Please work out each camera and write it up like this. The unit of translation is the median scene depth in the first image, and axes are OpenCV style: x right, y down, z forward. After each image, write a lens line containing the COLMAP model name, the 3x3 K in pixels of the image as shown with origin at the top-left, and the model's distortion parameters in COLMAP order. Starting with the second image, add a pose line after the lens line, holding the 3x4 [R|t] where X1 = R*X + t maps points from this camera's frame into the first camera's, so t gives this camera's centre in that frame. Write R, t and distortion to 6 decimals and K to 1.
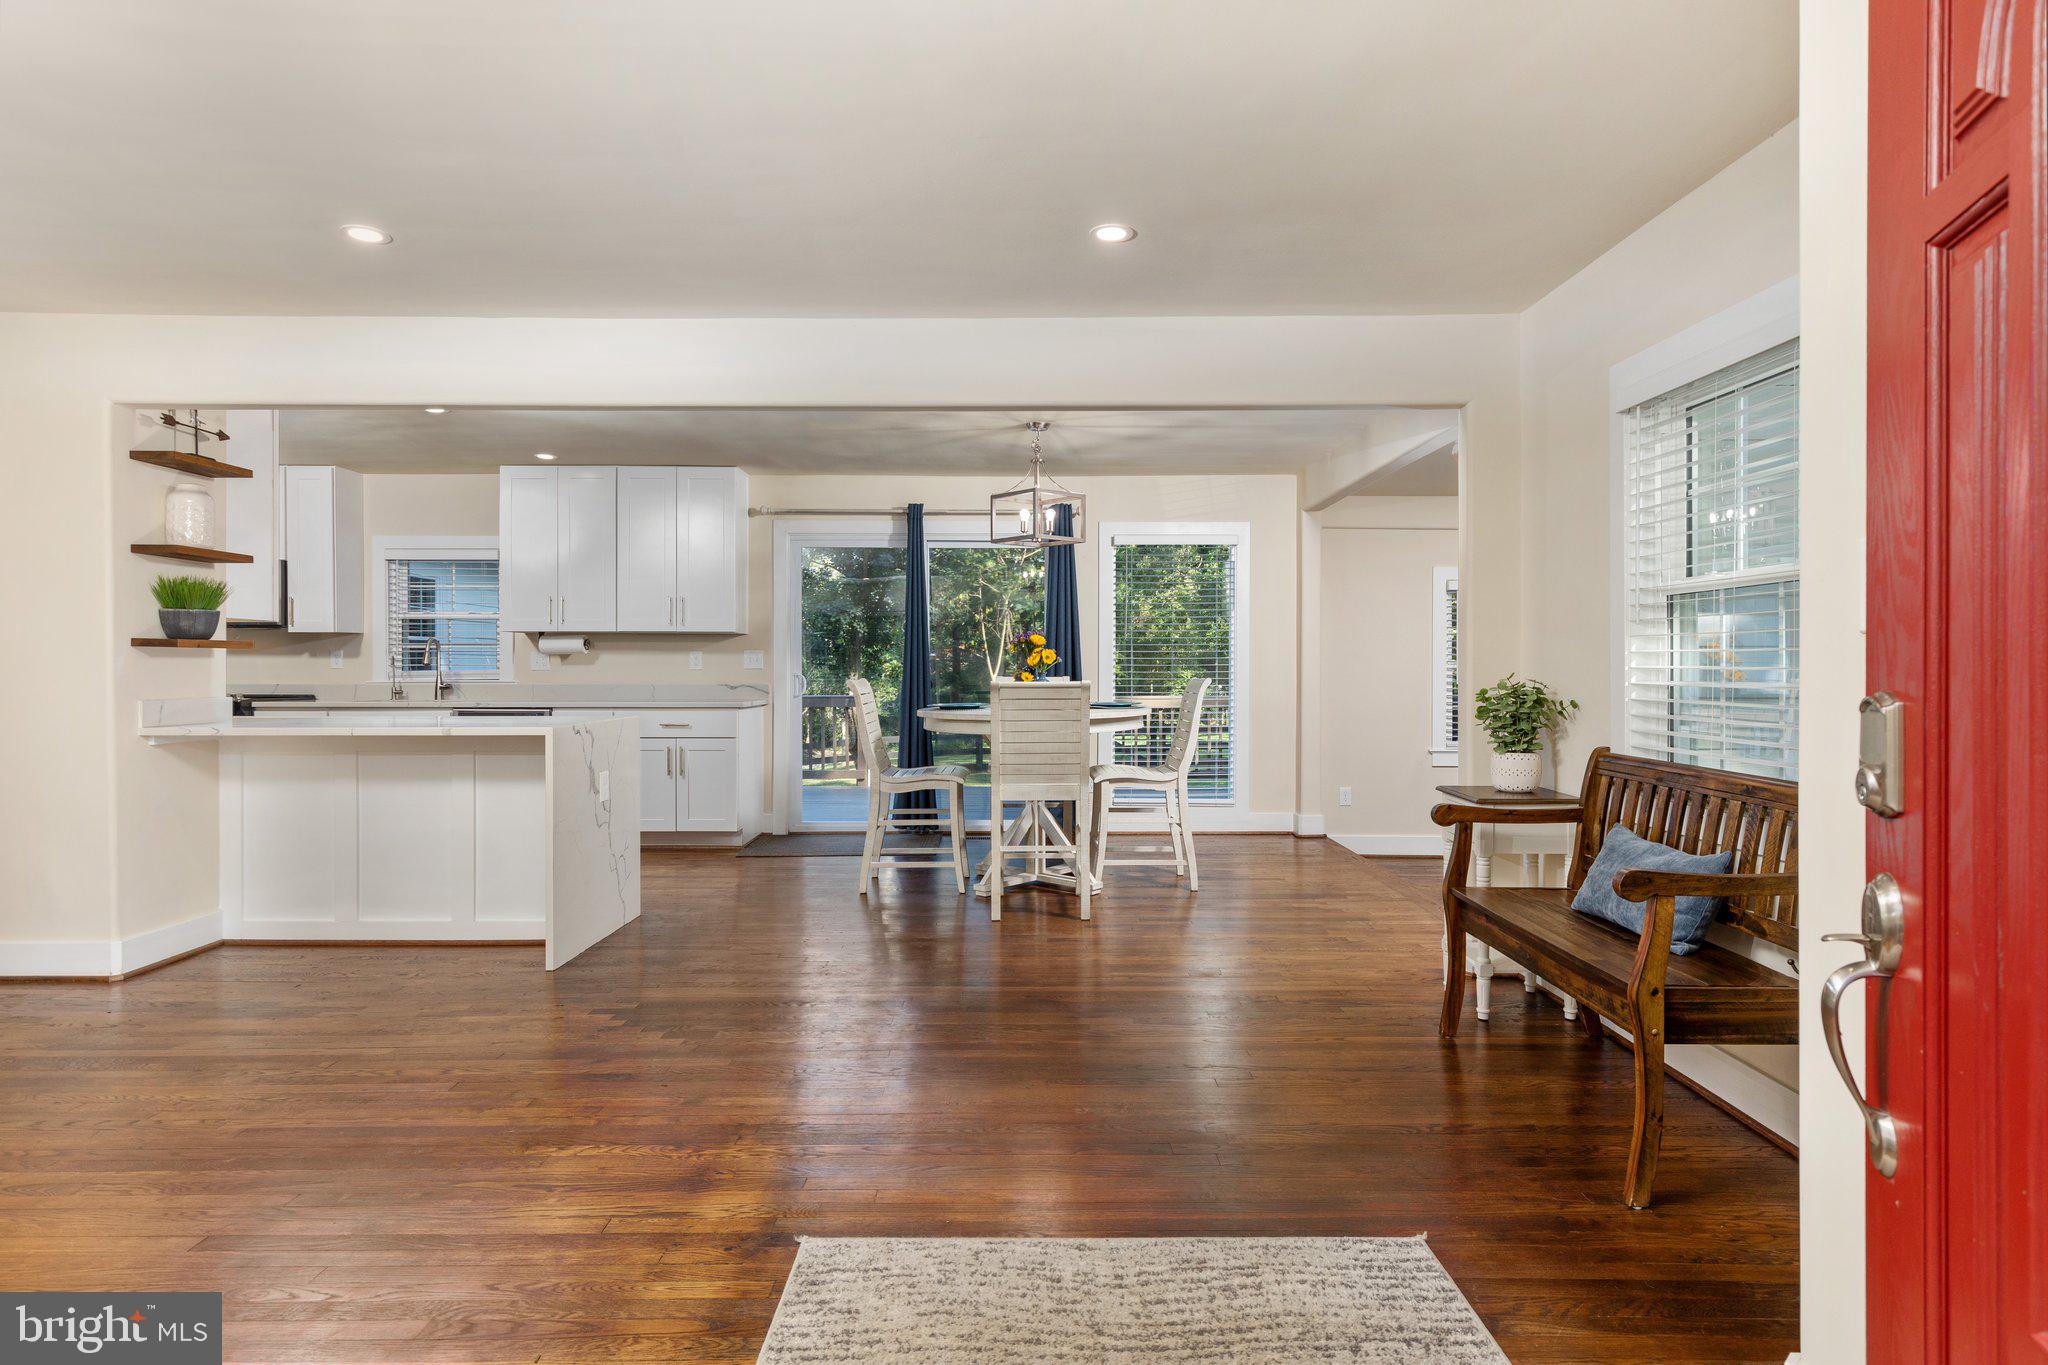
lens RADIAL K [[1079.2, 0, 1025.4], [0, 1079.2, 667.1], [0, 0, 1]] dist [0.000262, -0.000210]
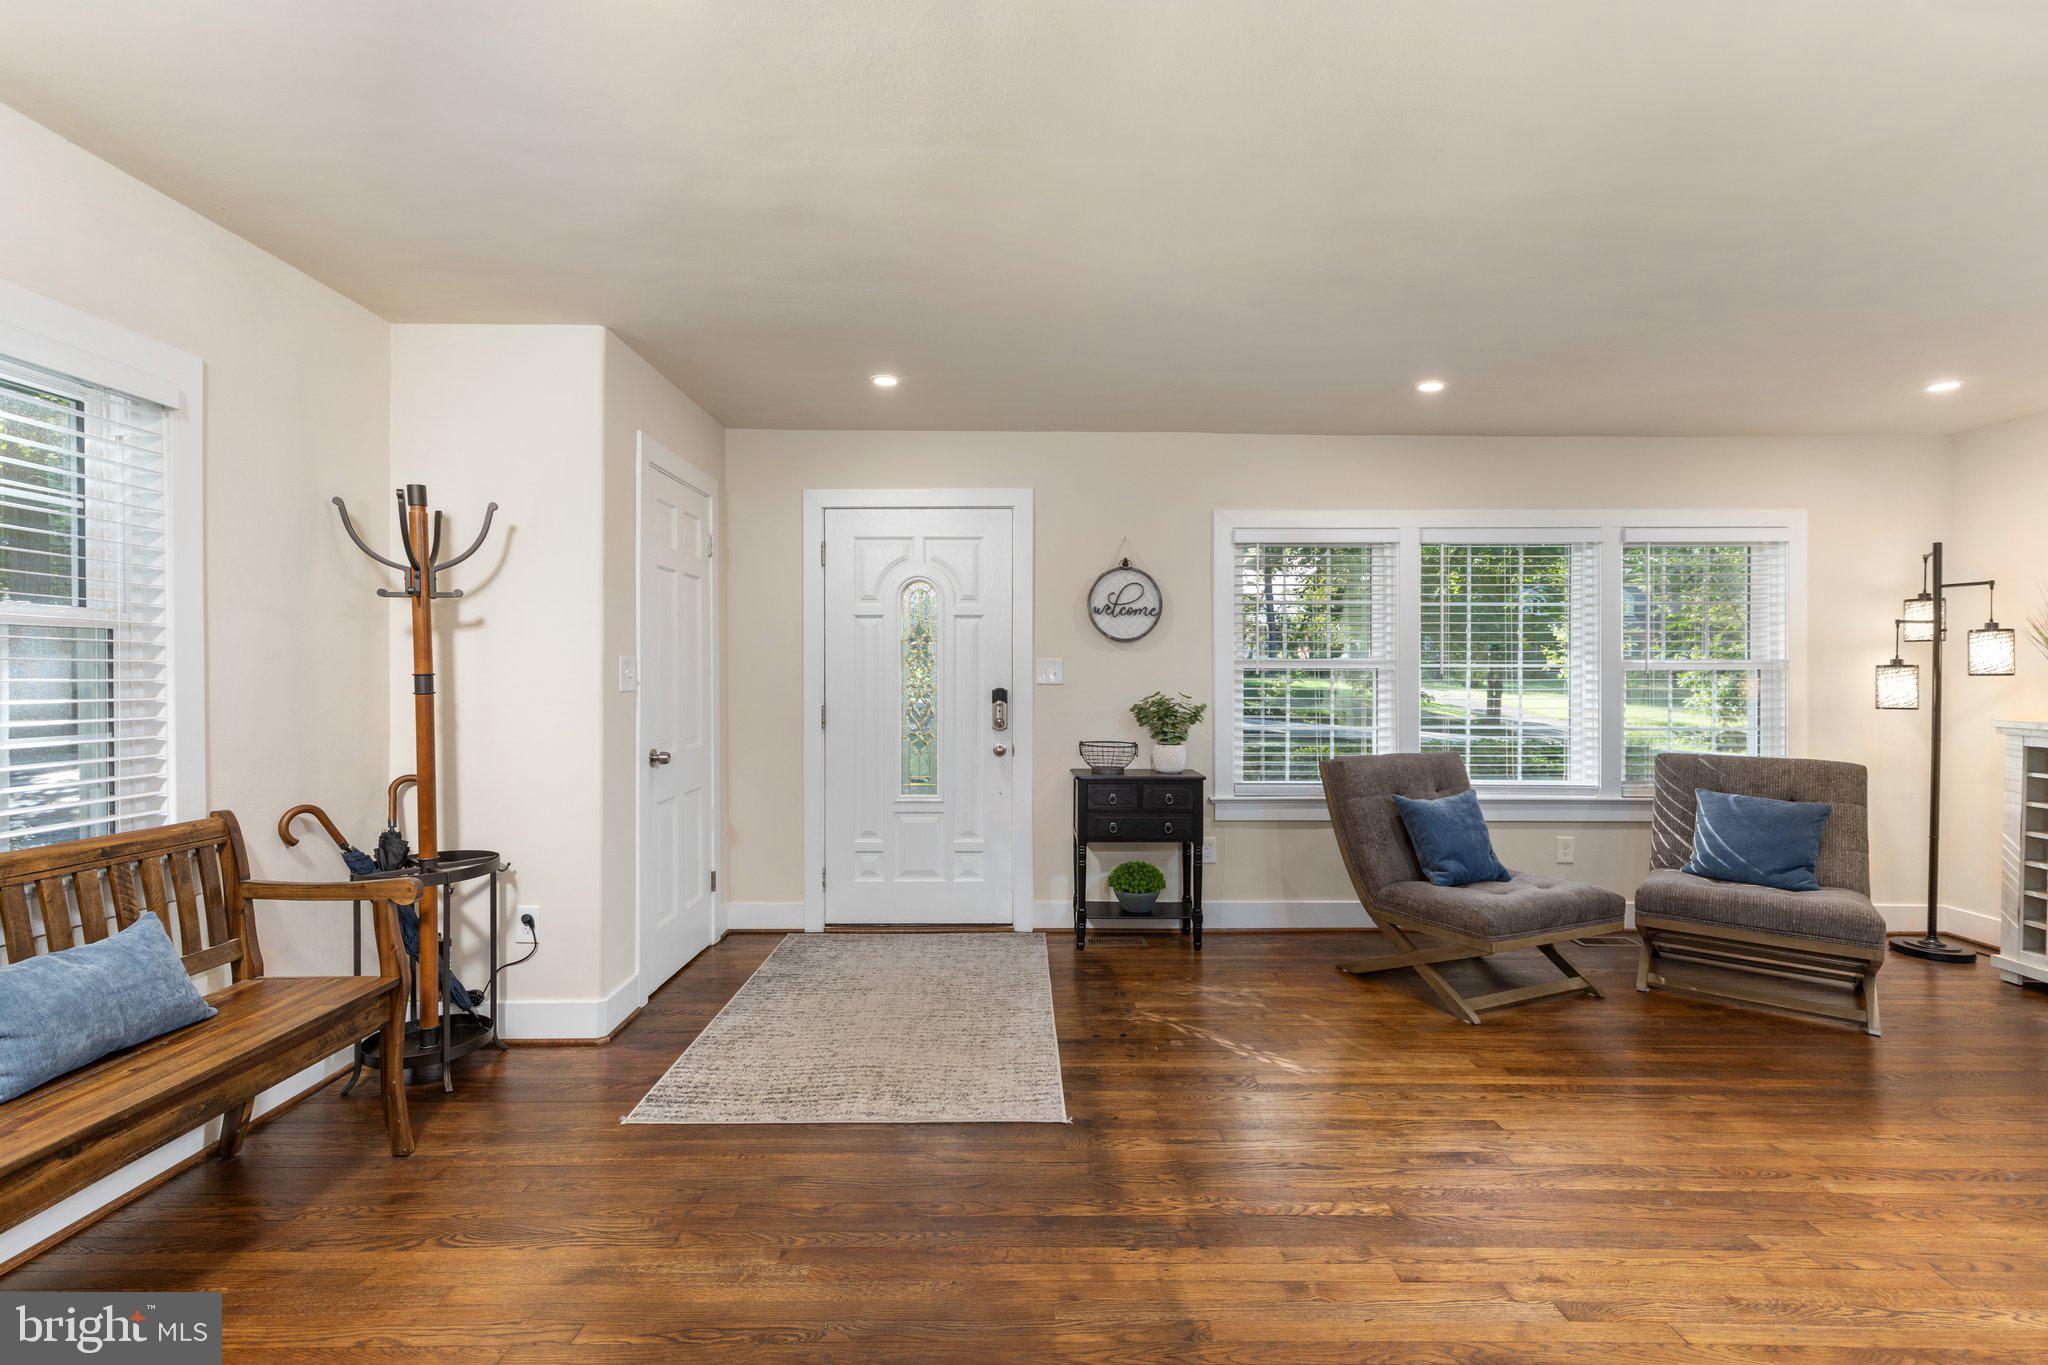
lens RADIAL K [[915.4, 0, 1033.4], [0, 915.4, 670.3], [0, 0, 1]] dist [0.003843, -0.000310]
pose [[-0.999870, -0.002713, -0.015881, -0.057183], [-0.002559, 0.999949, -0.009726, -0.017605], [0.015906, -0.009684, -0.999827, 0.879173]]
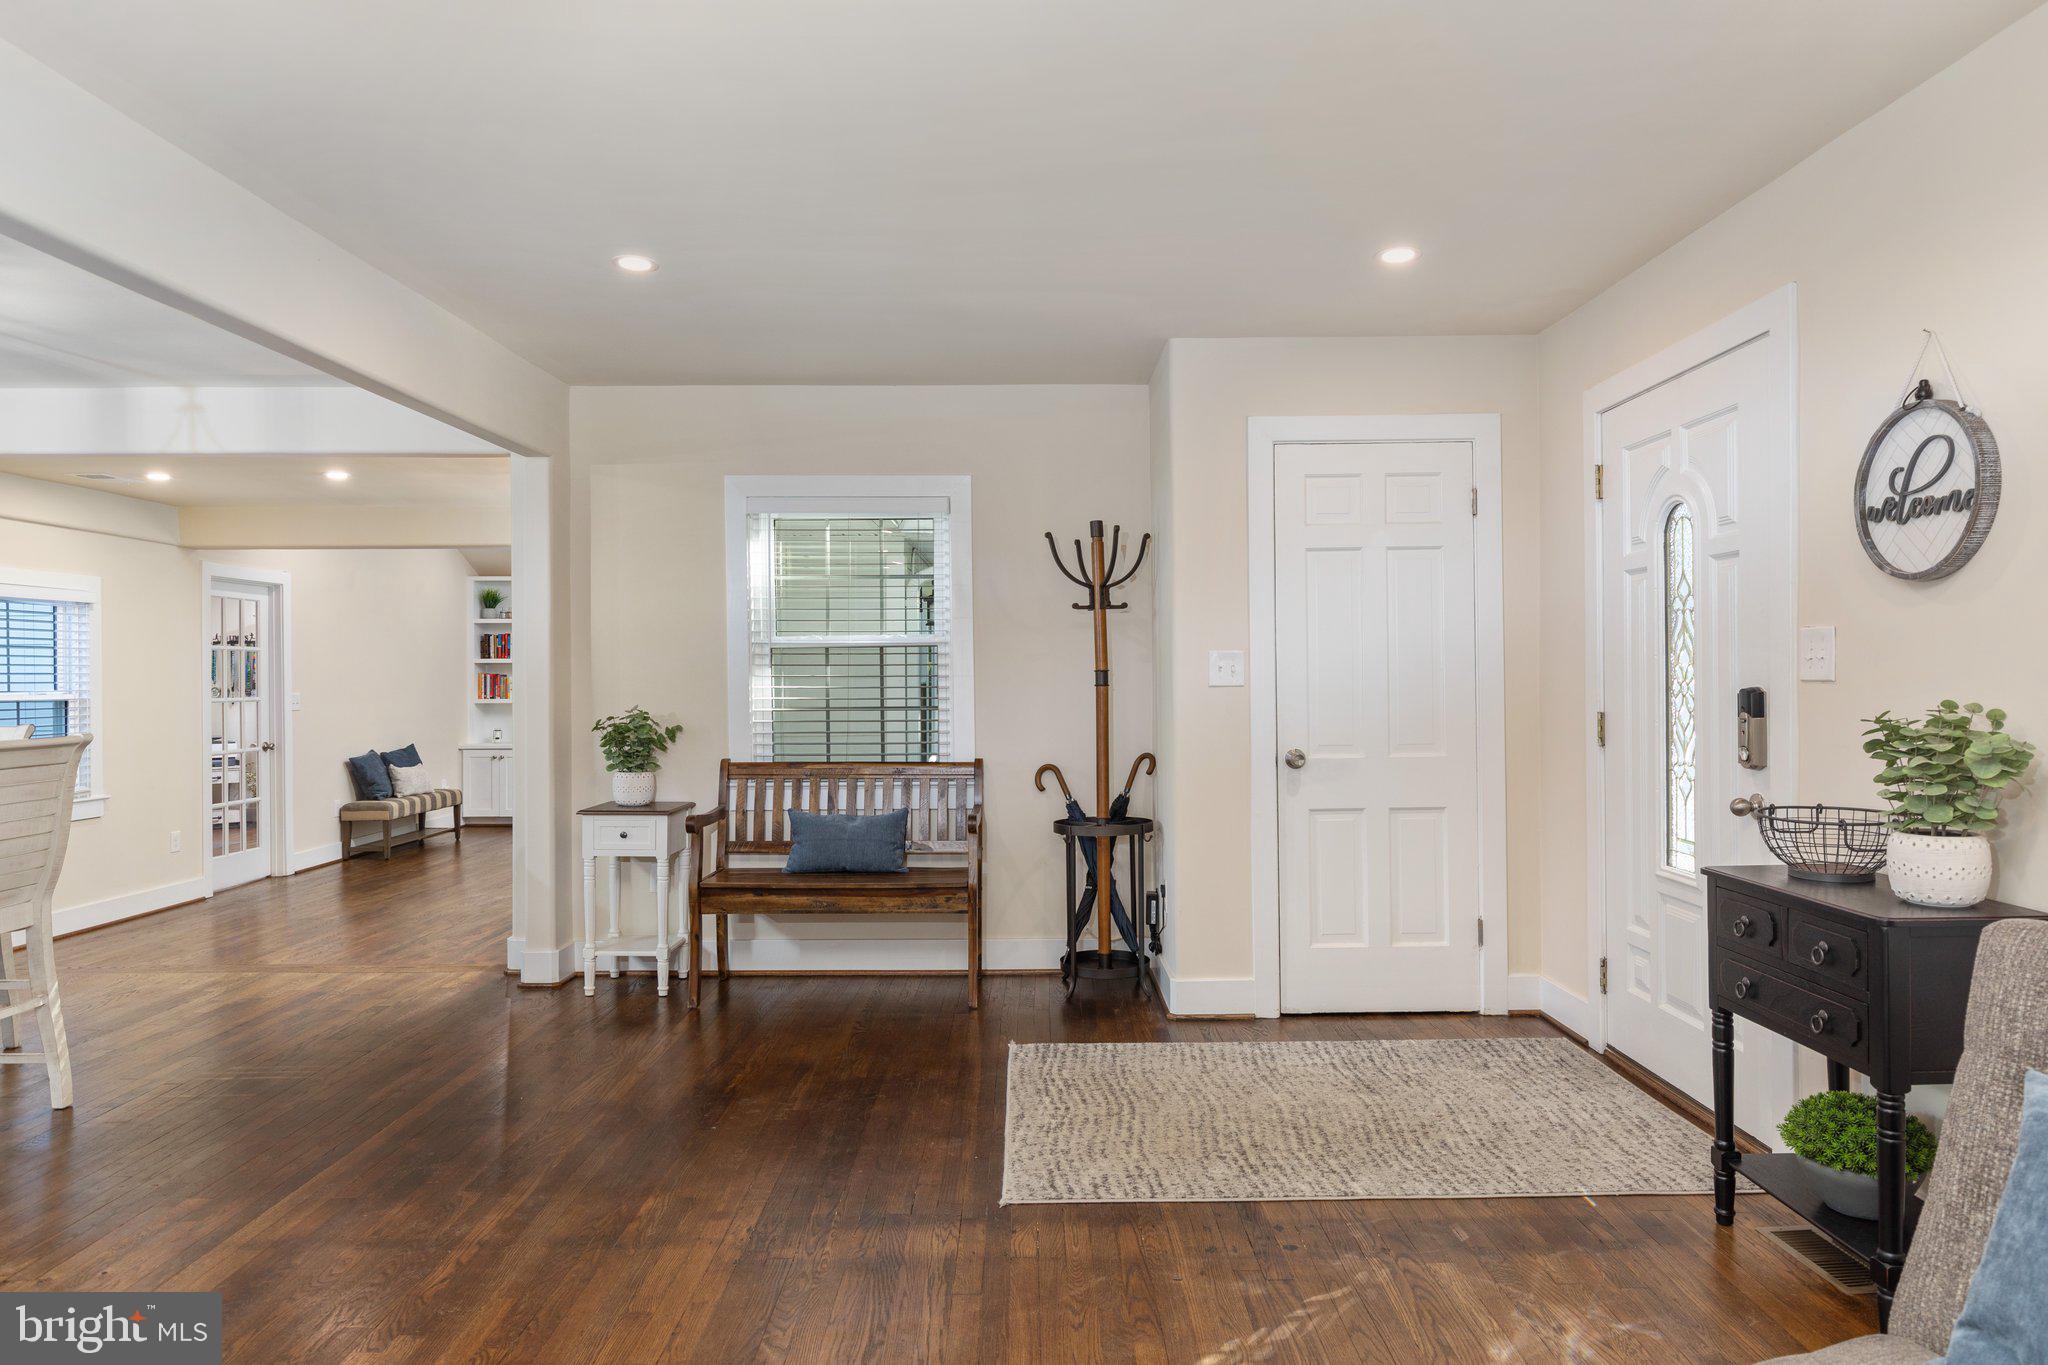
lens RADIAL K [[1262.7, 0, 1033.5], [0, 1262.7, 671.5], [0, 0, 1]] dist [-0.020060, 0.001720]
pose [[-0.004627, -0.001606, 0.999988, -0.630931], [0.007275, 0.999972, 0.001639, -0.020312], [-0.999963, 0.007283, -0.004615, 0.387507]]
